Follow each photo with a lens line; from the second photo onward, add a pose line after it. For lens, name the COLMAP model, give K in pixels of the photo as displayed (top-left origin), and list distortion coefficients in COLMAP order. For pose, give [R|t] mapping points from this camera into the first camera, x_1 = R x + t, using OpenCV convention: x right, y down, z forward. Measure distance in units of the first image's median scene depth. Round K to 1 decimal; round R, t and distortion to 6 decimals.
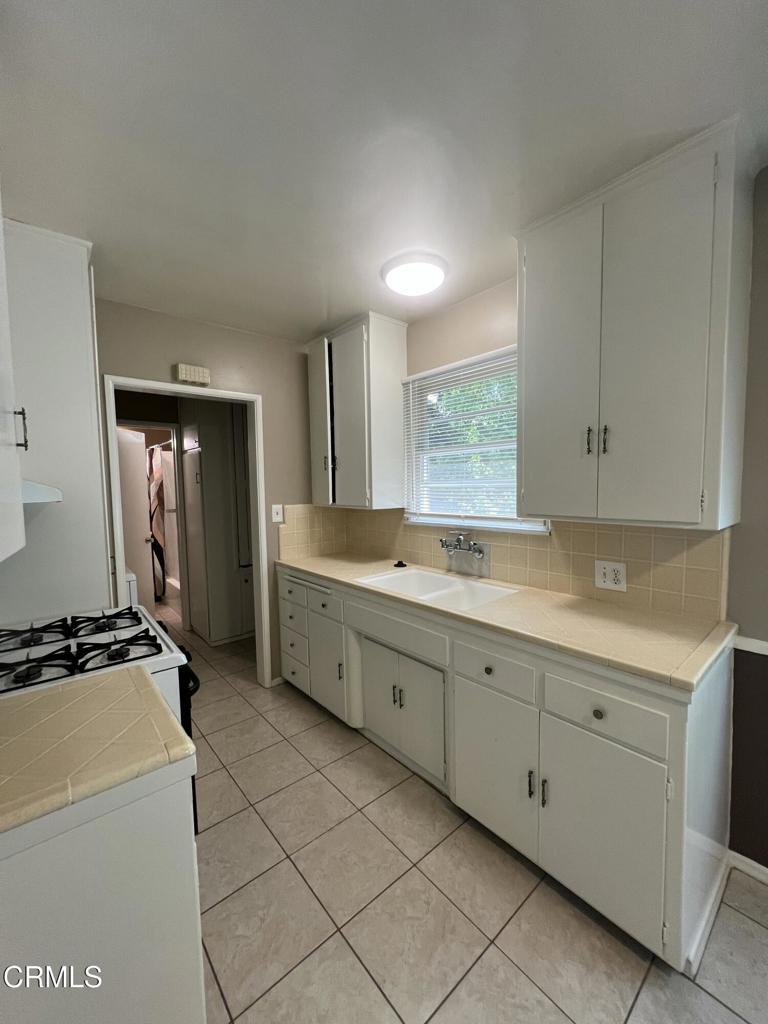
lens RADIAL K [[408.0, 0, 383.5], [0, 408.0, 512.8], [0, 0, 1]] dist [-0.000872, 0.000266]
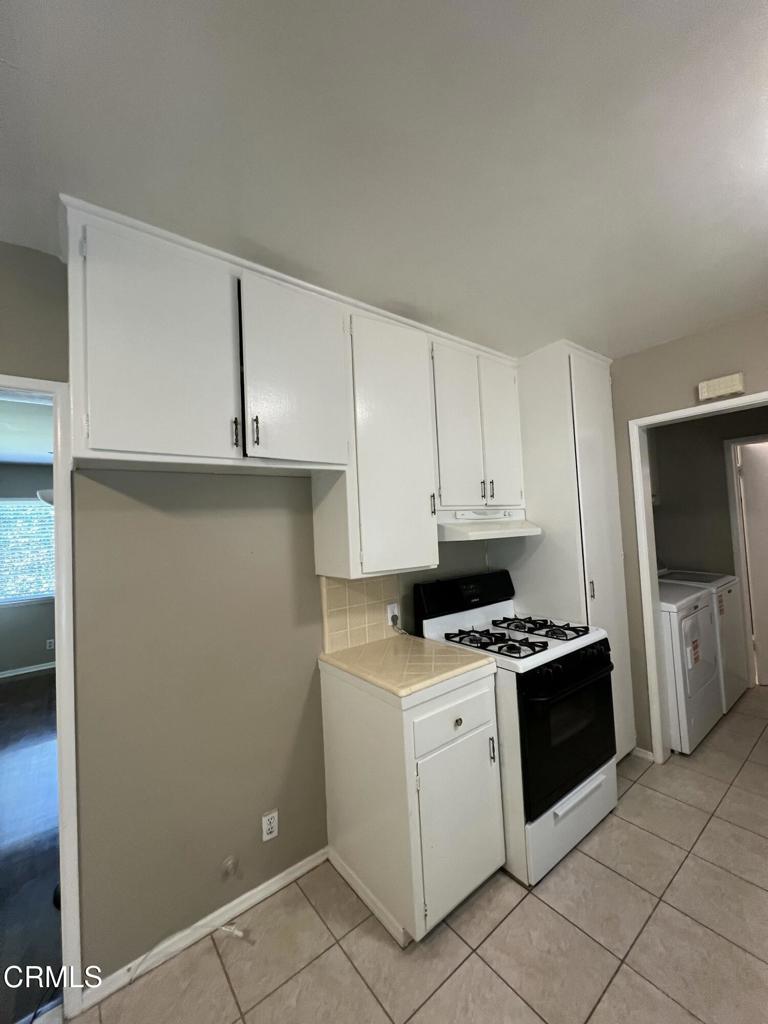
lens RADIAL K [[408.0, 0, 384.6], [0, 408.0, 512.9], [0, 0, 1]] dist [-0.000872, 0.000266]
pose [[-0.041423, -0.010963, -0.999082, 0.435985], [-0.017104, 0.999801, -0.010262, -0.055910], [0.998995, 0.016664, -0.041603, 0.345015]]
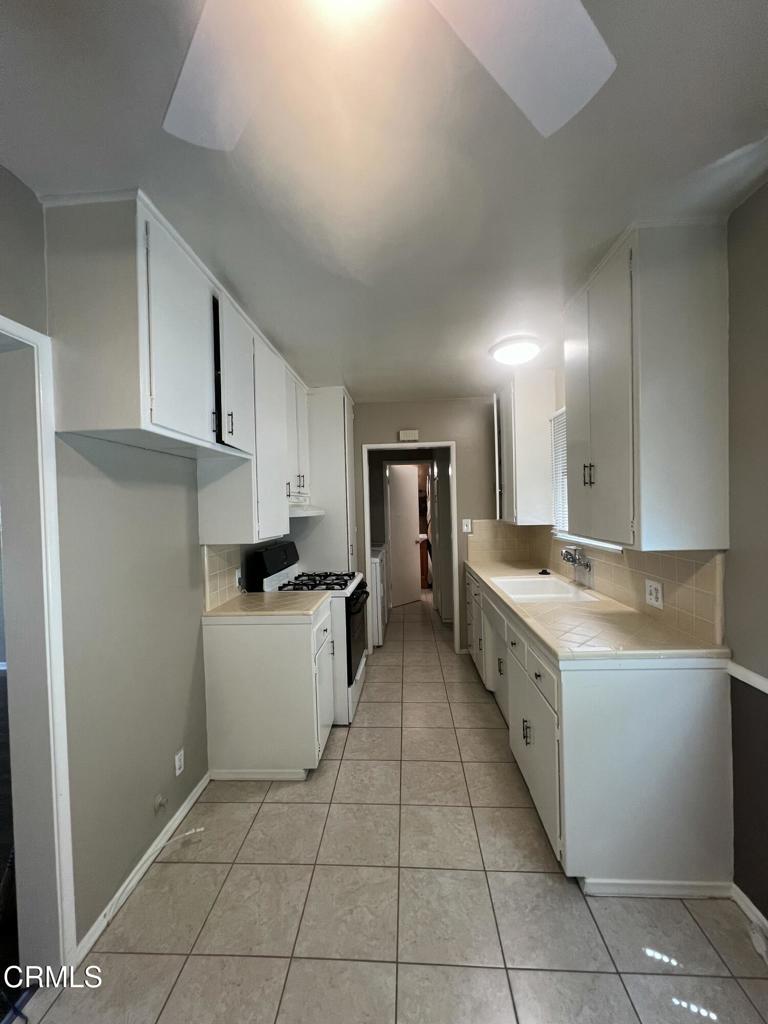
lens RADIAL K [[408.0, 0, 382.1], [0, 408.0, 512.8], [0, 0, 1]] dist [-0.000872, 0.000266]
pose [[0.721552, 0.014401, -0.692211, 0.576936], [-0.035319, 0.999248, -0.016027, -0.012082], [0.691459, 0.036013, 0.721518, -0.207583]]
